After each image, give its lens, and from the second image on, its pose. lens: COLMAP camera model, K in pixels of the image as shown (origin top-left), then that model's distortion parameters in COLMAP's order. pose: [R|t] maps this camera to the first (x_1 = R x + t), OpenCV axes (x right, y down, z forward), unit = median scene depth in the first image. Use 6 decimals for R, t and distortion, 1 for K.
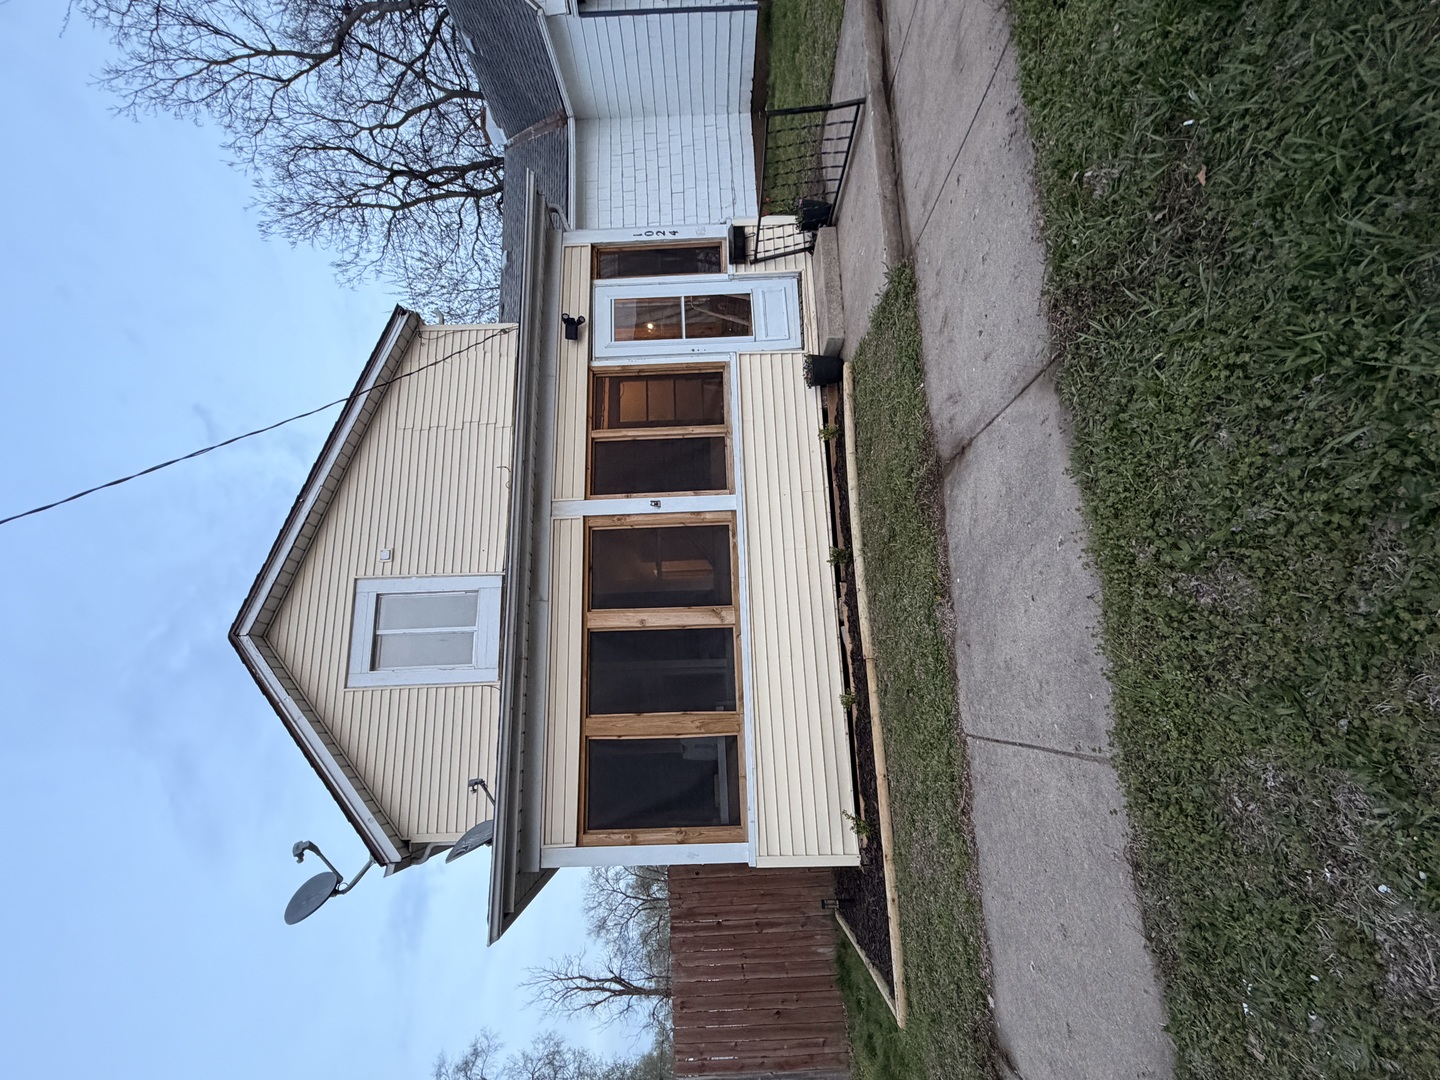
lens RADIAL K [[680.9, 0, 717.5], [0, 680.9, 543.5], [0, 0, 1]] dist [0.002381, 0.001174]
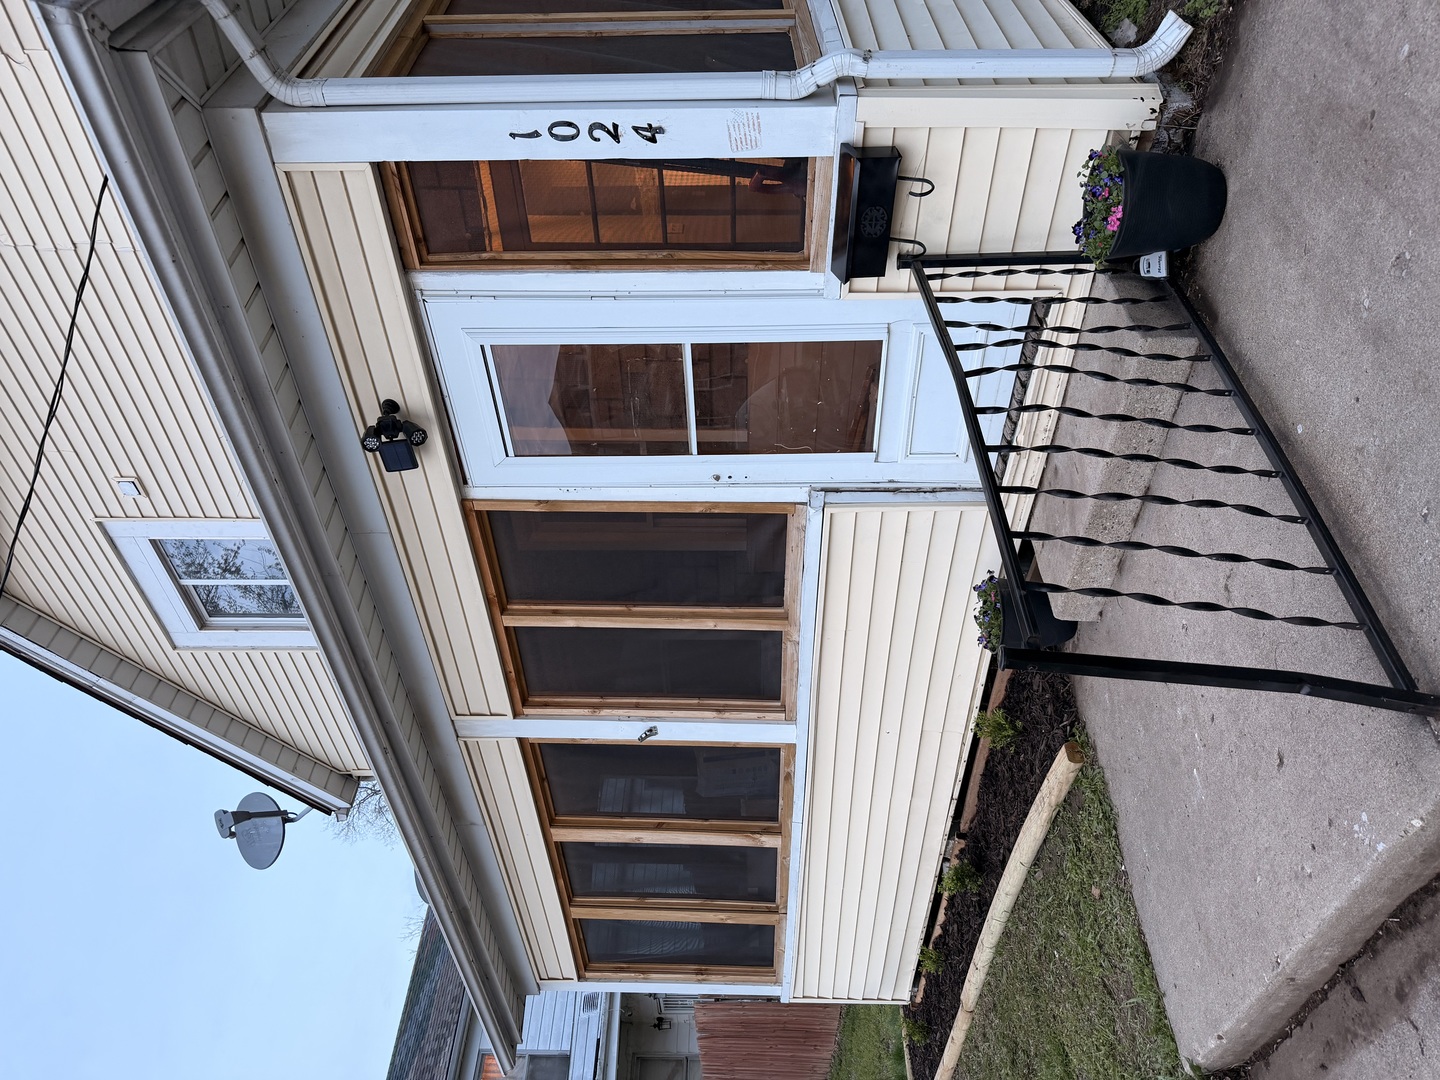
lens RADIAL K [[1012.9, 0, 731.2], [0, 1012.9, 546.1], [0, 0, 1]] dist [0.056648, -0.062170]
pose [[0.999752, 0.021341, 0.006360, -0.029635], [-0.016635, 0.525865, 0.850406, -0.744494], [0.014804, -0.850301, 0.526089, 0.638990]]
